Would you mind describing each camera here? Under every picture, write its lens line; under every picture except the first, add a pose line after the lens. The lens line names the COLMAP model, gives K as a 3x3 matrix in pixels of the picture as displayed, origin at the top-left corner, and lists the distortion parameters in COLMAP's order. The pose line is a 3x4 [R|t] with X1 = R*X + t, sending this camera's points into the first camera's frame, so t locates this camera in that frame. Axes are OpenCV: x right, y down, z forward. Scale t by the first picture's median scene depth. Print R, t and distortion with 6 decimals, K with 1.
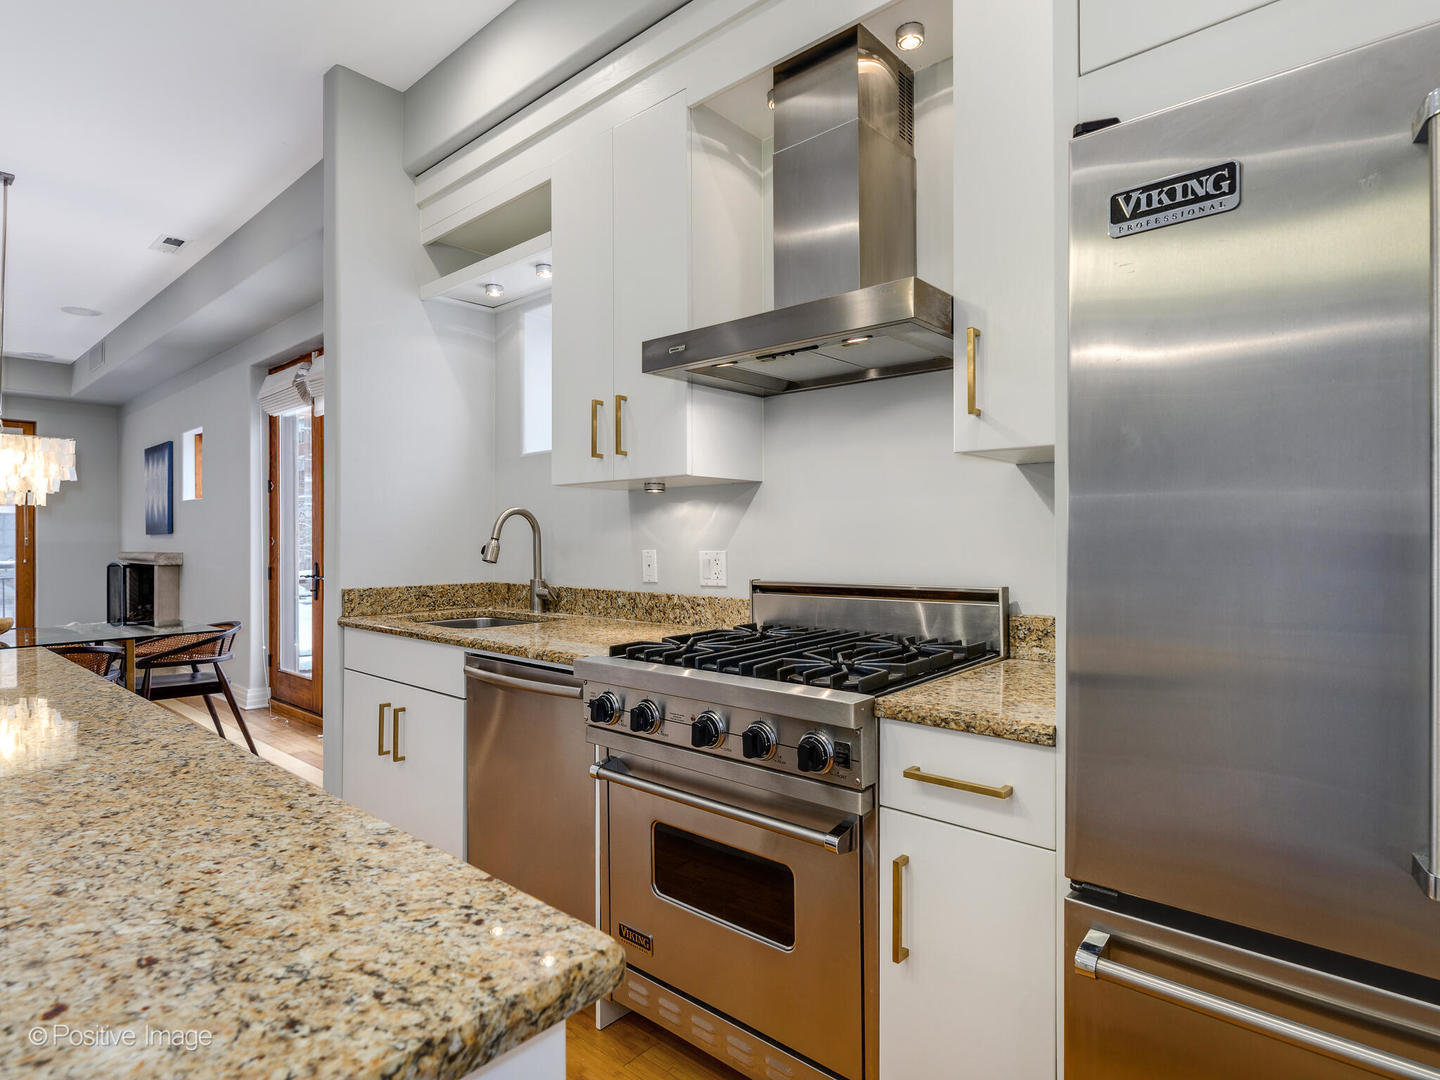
lens RADIAL K [[738.0, 0, 727.0], [0, 738.0, 544.9], [0, 0, 1]] dist [-0.001390, -0.001689]
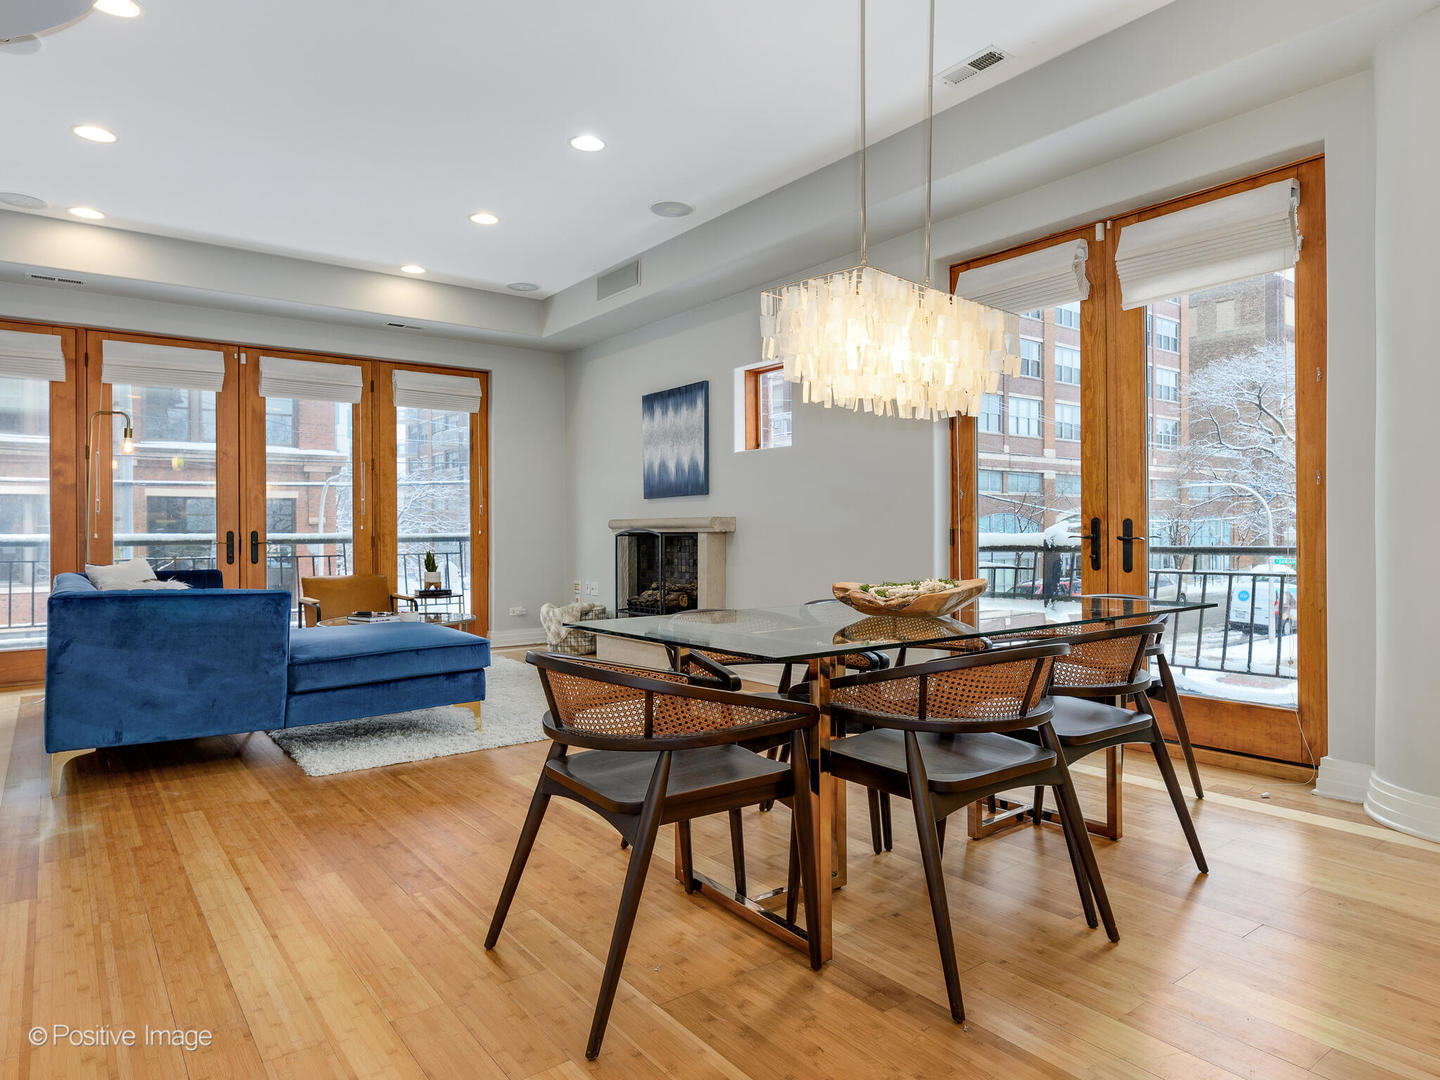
lens RADIAL K [[801.9, 0, 734.7], [0, 801.9, 536.6], [0, 0, 1]] dist [0.002491, -0.001586]
pose [[0.986551, 0.001416, -0.163447, -1.583918], [-0.001444, 0.999999, -0.000053, 0.085666], [0.163446, 0.000288, 0.986552, 0.365705]]
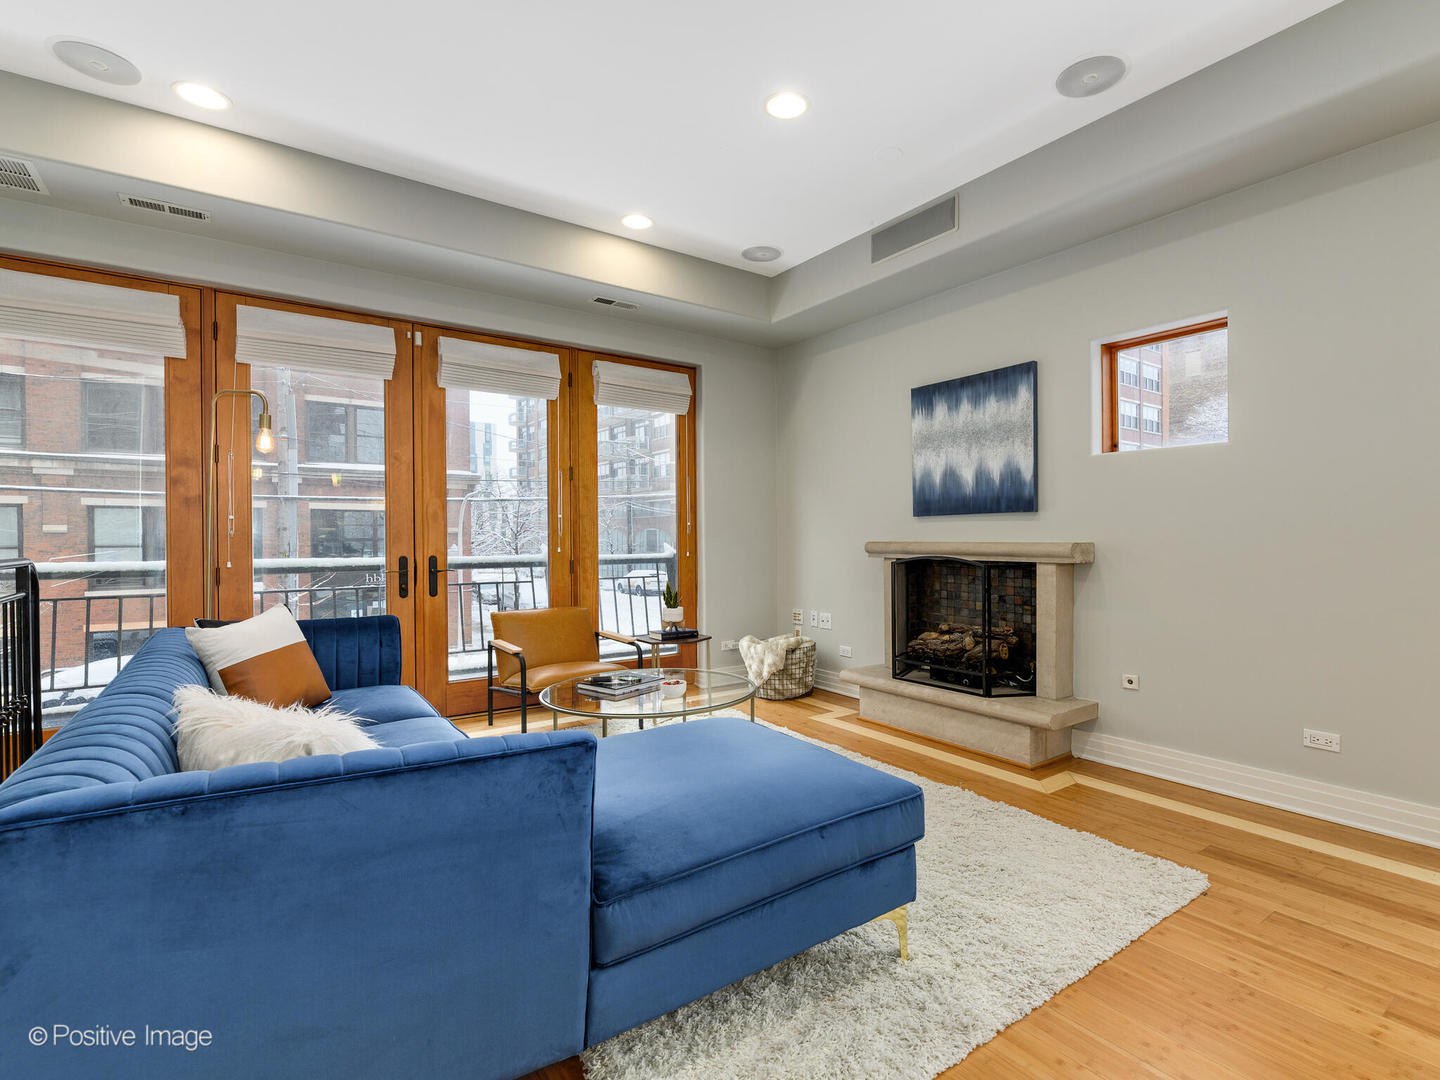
lens RADIAL K [[598.6, 0, 753.9], [0, 598.6, 547.5], [0, 0, 1]] dist [-0.002040, -0.000164]
pose [[0.986817, 0.006177, -0.161721, -2.469498], [-0.004103, 0.999905, 0.013153, 0.025388], [0.161787, -0.012316, 0.986749, 1.277958]]
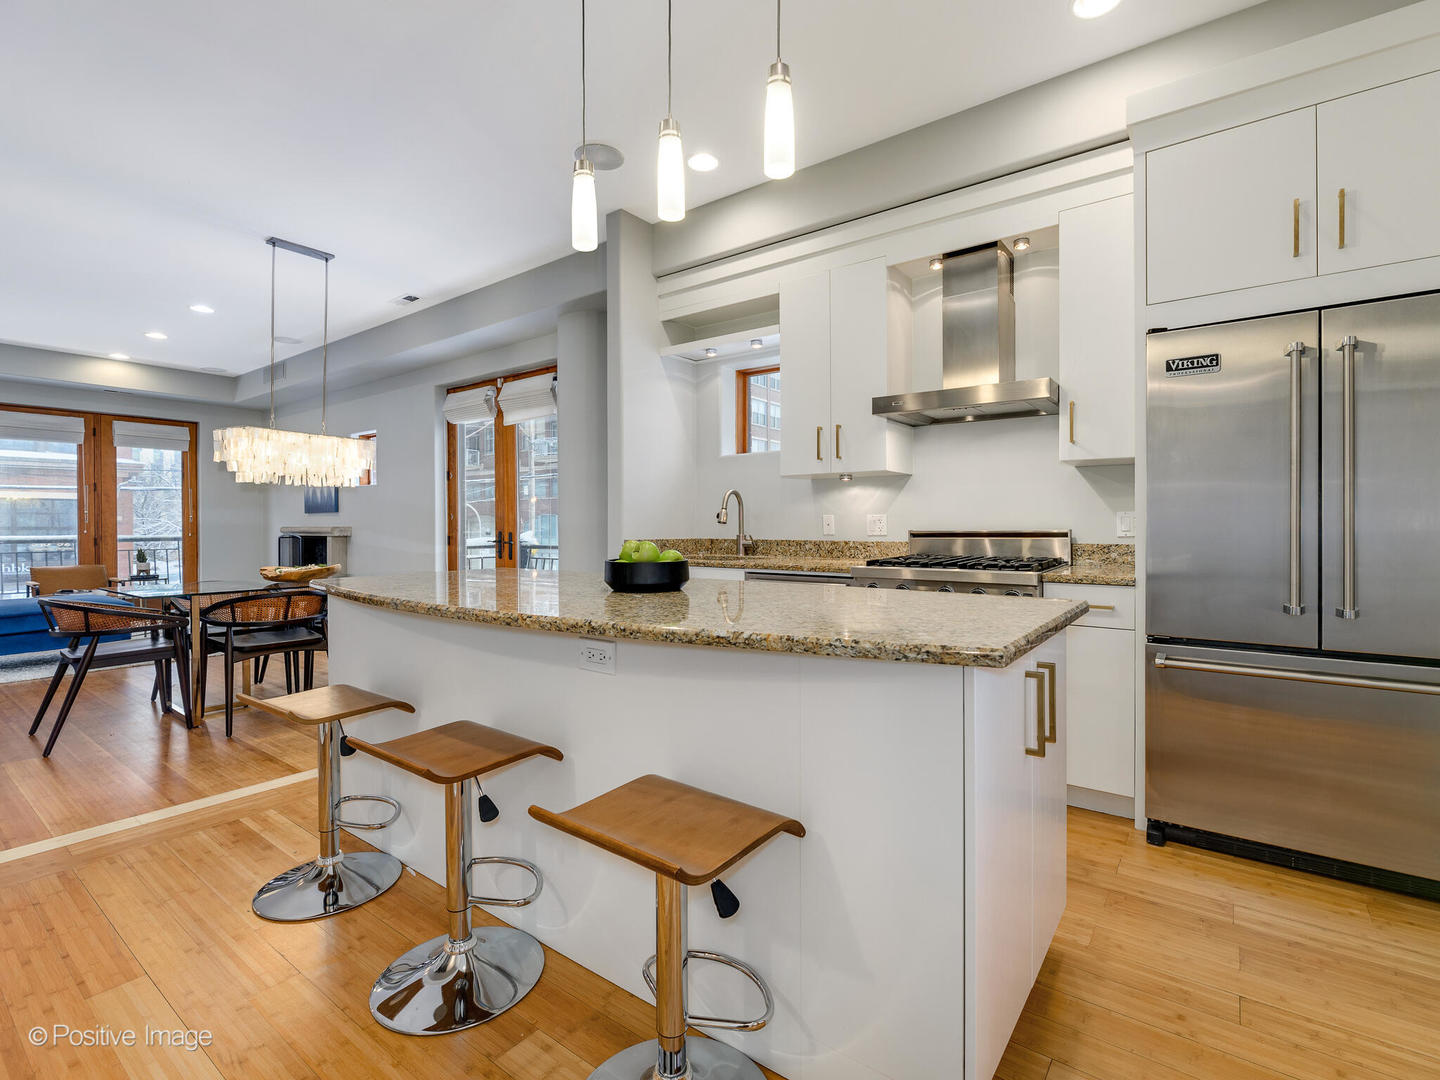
lens RADIAL K [[640.1, 0, 712.4], [0, 640.1, 533.3], [0, 0, 1]] dist [-0.000528, -0.000332]
pose [[0.996996, 0.002606, 0.077407, -0.509577], [-0.002800, 0.999993, 0.002405, 0.047758], [-0.077400, -0.002615, 0.996997, -0.451494]]
